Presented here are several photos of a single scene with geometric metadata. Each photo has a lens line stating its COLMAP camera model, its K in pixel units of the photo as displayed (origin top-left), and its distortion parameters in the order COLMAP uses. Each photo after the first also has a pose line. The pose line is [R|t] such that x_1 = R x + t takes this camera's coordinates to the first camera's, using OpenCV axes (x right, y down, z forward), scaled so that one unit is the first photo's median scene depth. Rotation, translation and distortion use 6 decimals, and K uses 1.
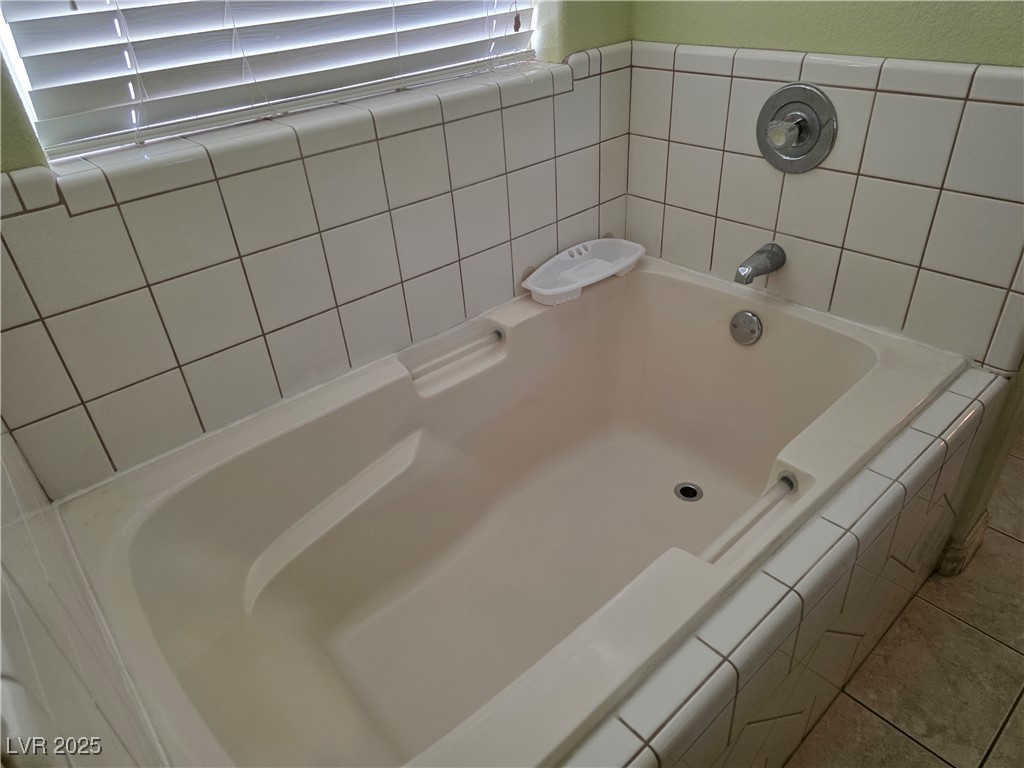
lens RADIAL K [[686.1, 0, 513.4], [0, 686.1, 379.2], [0, 0, 1]] dist [0.047019, -0.026840]
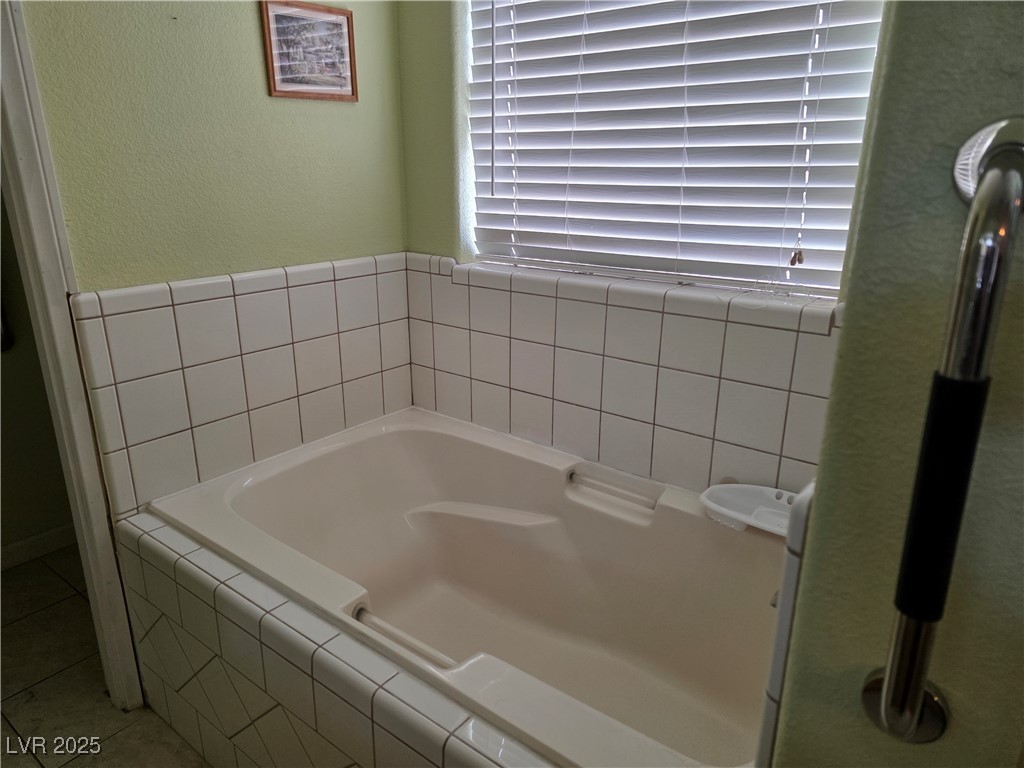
lens RADIAL K [[686.1, 0, 512.2], [0, 686.1, 387.1], [0, 0, 1]] dist [0.047019, -0.026840]
pose [[0.181106, 0.372549, -0.910169, 1.019748], [-0.540506, 0.810875, 0.224356, -0.401888], [0.821617, 0.451319, 0.348219, 0.431503]]
